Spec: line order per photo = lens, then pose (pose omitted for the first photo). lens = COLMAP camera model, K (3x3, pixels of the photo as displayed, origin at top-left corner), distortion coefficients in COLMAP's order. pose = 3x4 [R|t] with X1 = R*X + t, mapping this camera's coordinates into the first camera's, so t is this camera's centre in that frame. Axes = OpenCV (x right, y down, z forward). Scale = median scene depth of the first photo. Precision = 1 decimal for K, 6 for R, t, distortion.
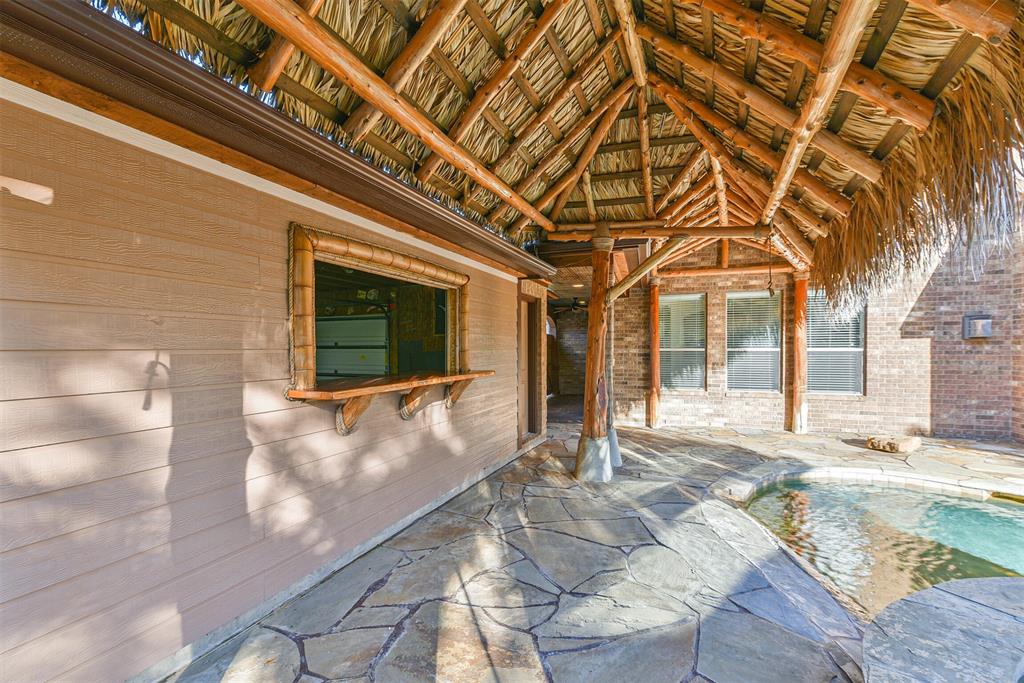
lens RADIAL K [[430.0, 0, 511.9], [0, 430.0, 346.7], [0, 0, 1]] dist [-0.013085, -0.000572]
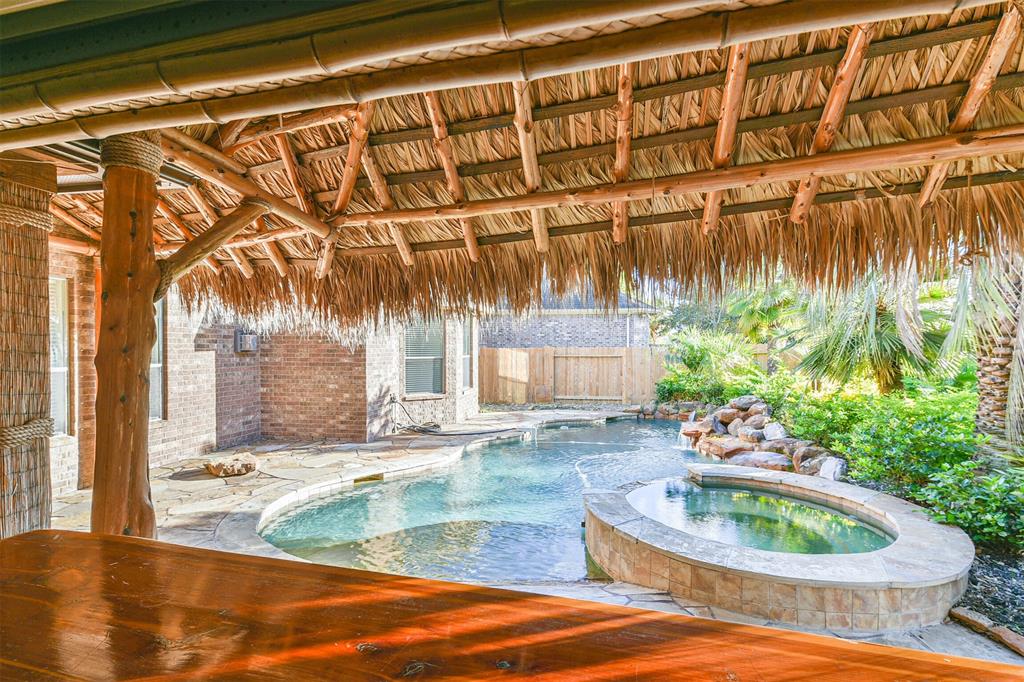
lens RADIAL K [[492.6, 0, 510.4], [0, 492.6, 343.4], [0, 0, 1]] dist [-0.001635, -0.000071]
pose [[-0.160260, 0.003531, 0.987069, -0.256898], [-0.007809, 0.999958, -0.004844, -0.038488], [-0.987044, -0.008484, -0.160225, 0.507387]]
